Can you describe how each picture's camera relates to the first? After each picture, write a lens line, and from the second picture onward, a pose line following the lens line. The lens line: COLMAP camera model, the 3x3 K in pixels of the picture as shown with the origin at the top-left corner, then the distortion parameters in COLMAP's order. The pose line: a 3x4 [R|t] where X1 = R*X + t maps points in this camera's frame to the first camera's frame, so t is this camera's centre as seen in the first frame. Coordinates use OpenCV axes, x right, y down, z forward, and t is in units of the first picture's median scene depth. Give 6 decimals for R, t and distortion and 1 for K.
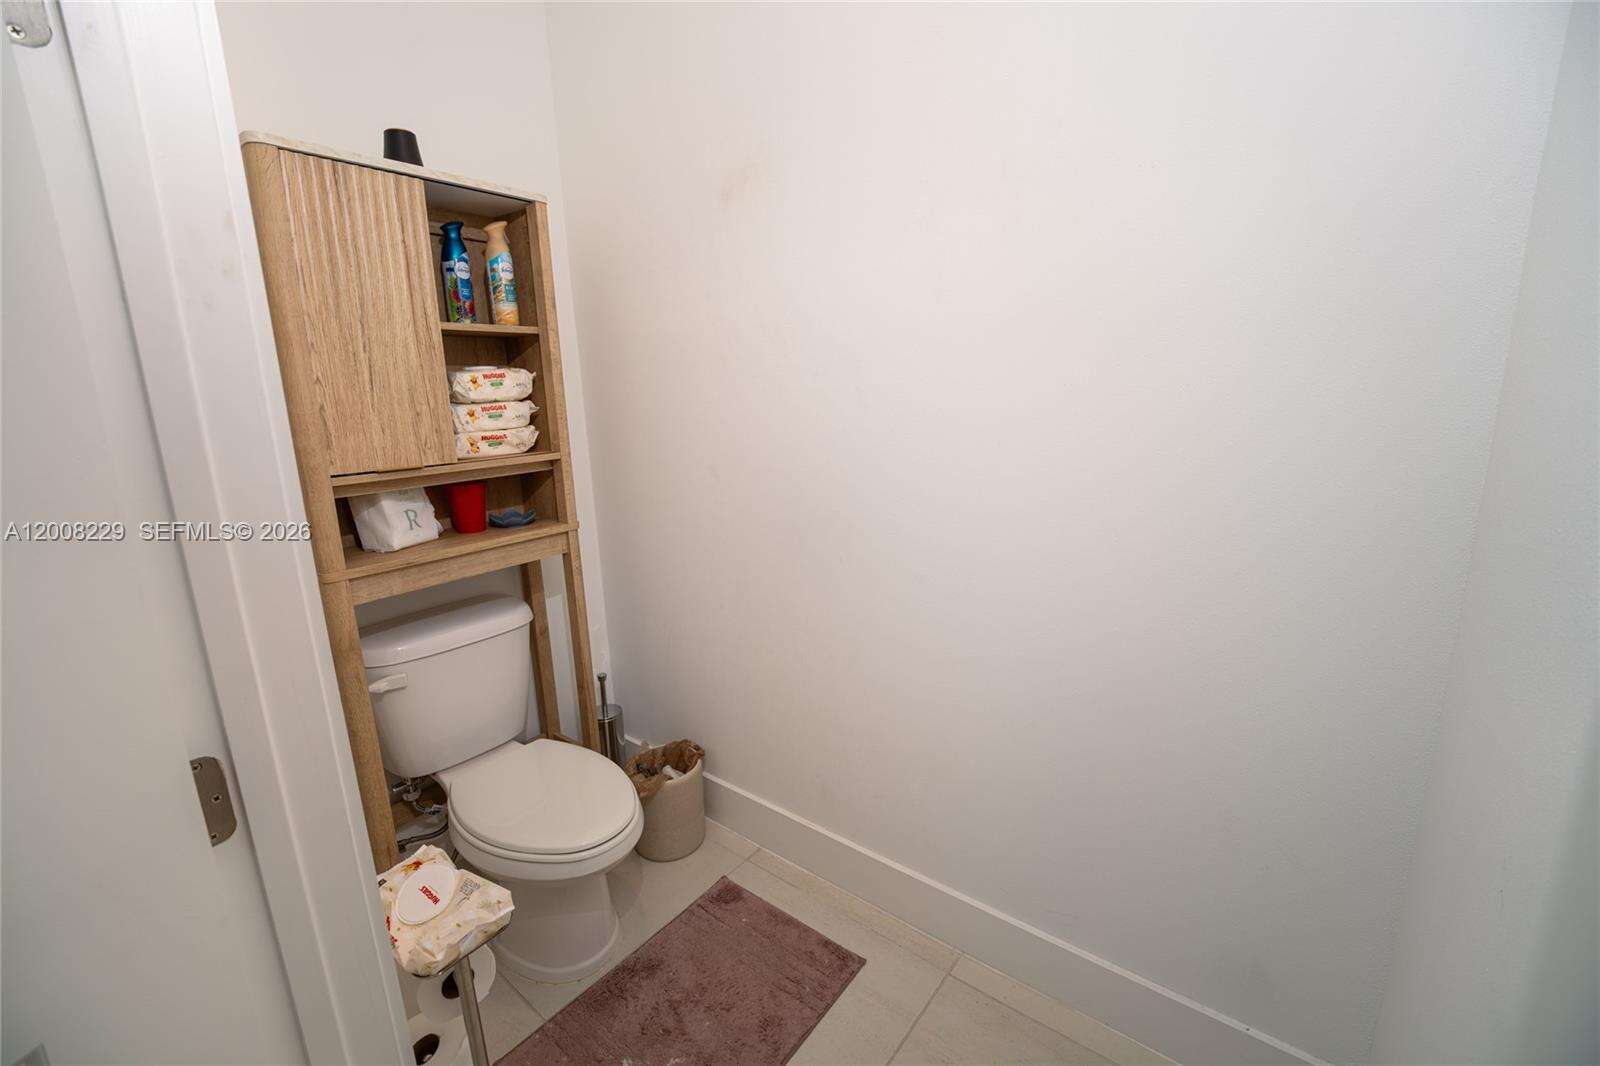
lens RADIAL K [[661.6, 0, 800.0], [0, 661.6, 533.0], [0, 0, 1]] dist [0.010998, -0.016977]
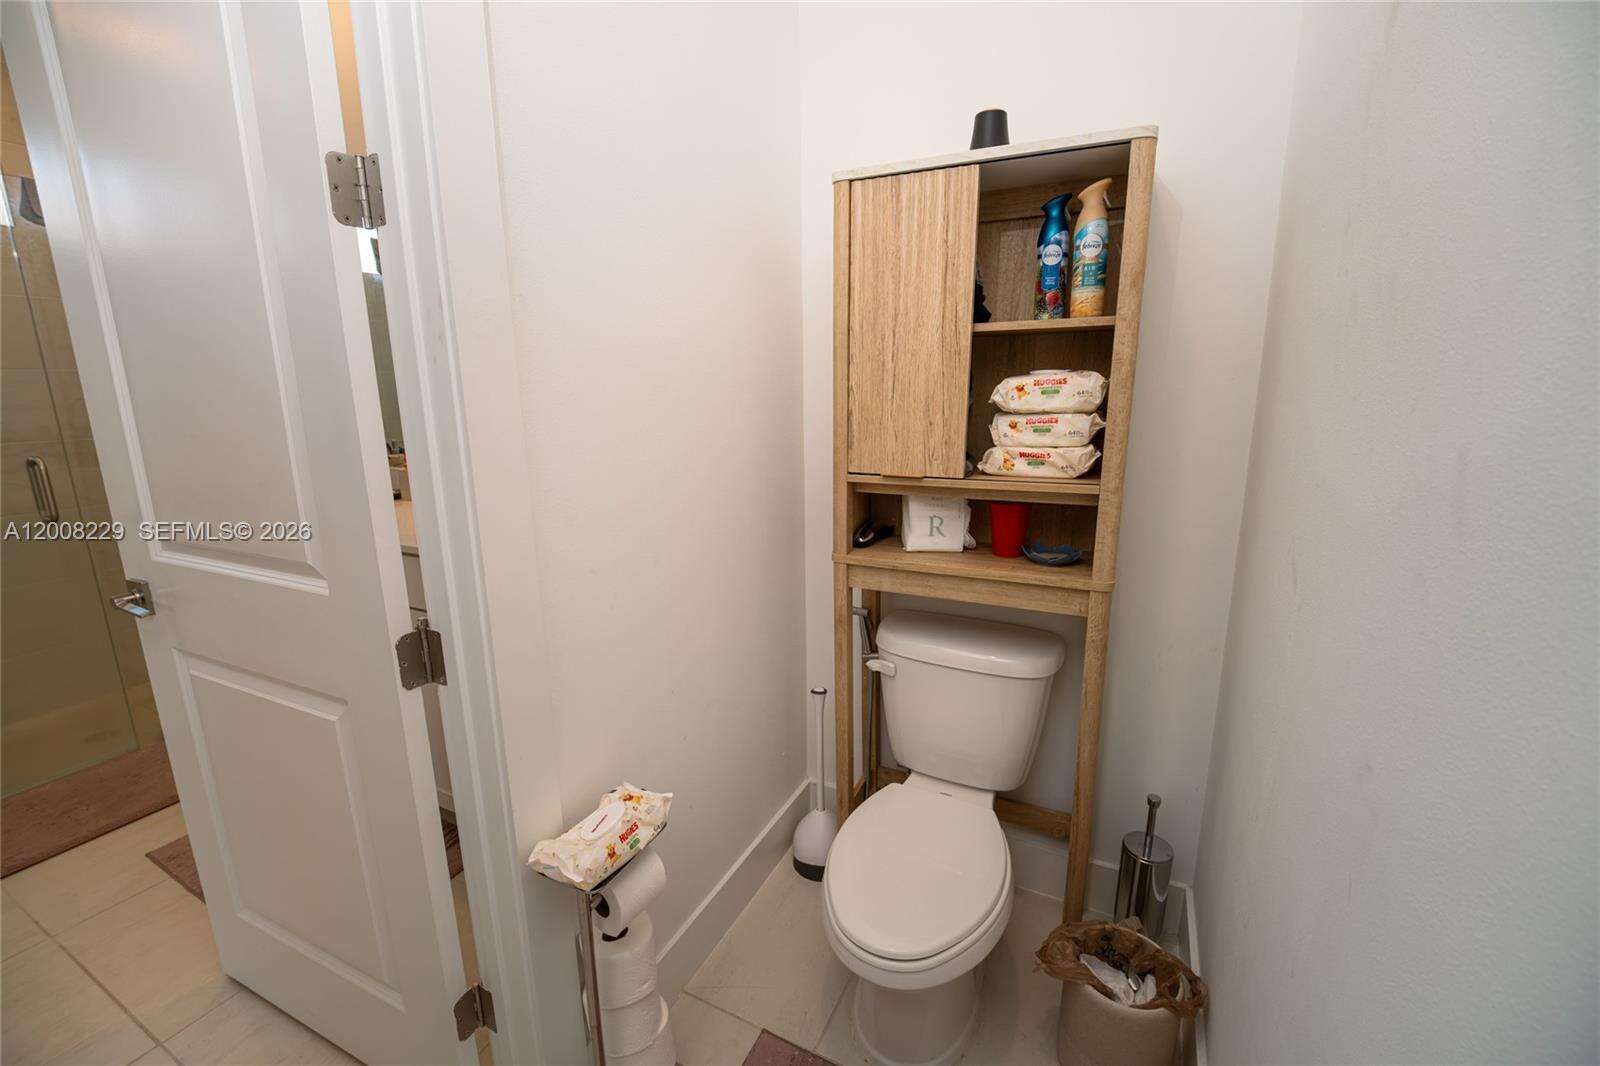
lens RADIAL K [[661.6, 0, 800.0], [0, 661.6, 533.0], [0, 0, 1]] dist [0.010998, -0.016977]
pose [[0.197880, 0.244395, -0.949271, 0.303425], [-0.204926, 0.957335, 0.203753, -0.163476], [0.958566, 0.154211, 0.239520, 0.542427]]
